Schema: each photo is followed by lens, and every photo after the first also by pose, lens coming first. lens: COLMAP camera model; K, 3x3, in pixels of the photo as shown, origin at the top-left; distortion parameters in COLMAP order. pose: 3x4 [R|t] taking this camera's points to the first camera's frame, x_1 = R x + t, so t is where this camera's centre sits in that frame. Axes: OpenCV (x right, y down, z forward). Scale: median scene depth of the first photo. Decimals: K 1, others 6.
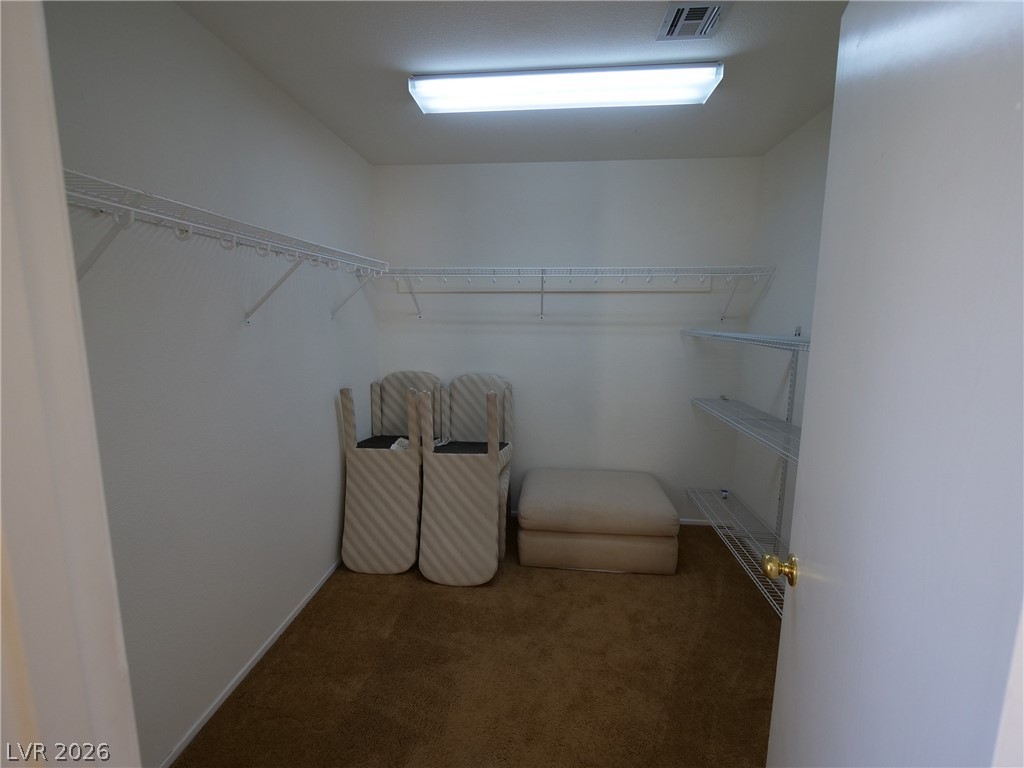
lens RADIAL K [[432.1, 0, 513.4], [0, 432.1, 374.8], [0, 0, 1]] dist [-0.003466, 0.000023]
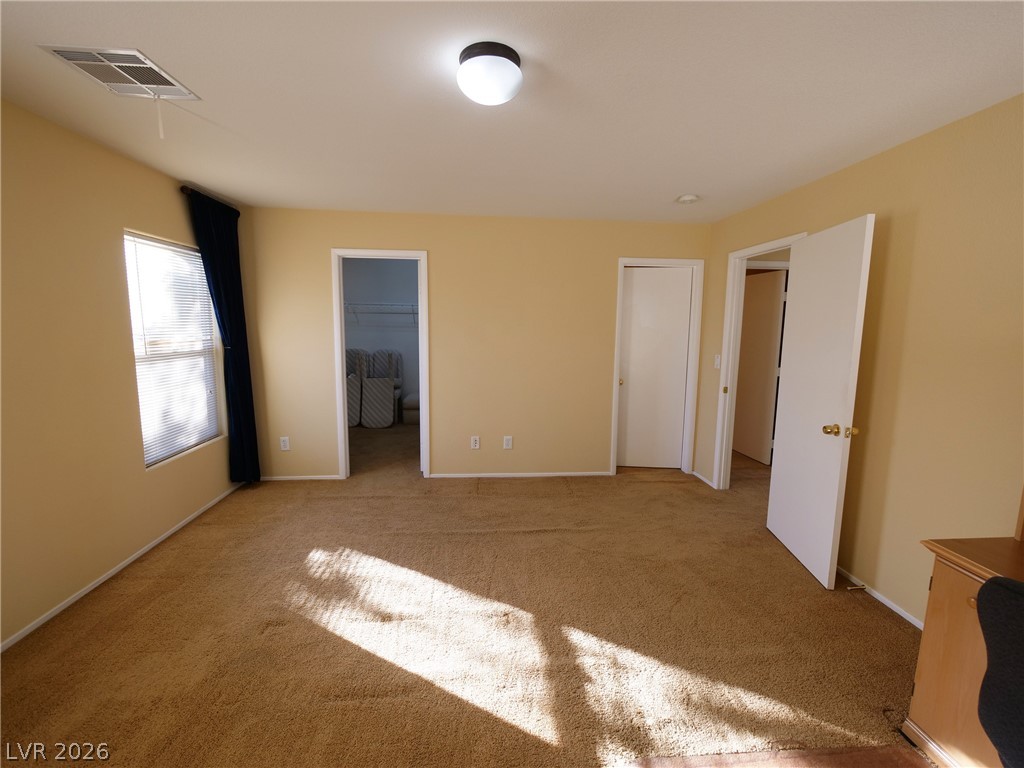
lens RADIAL K [[432.1, 0, 513.4], [0, 432.1, 374.8], [0, 0, 1]] dist [-0.003466, 0.000023]
pose [[0.985713, -0.015336, 0.167734, 0.233987], [0.018022, 0.999732, -0.014506, 0.211737], [-0.167466, 0.017321, 0.985726, -1.608124]]
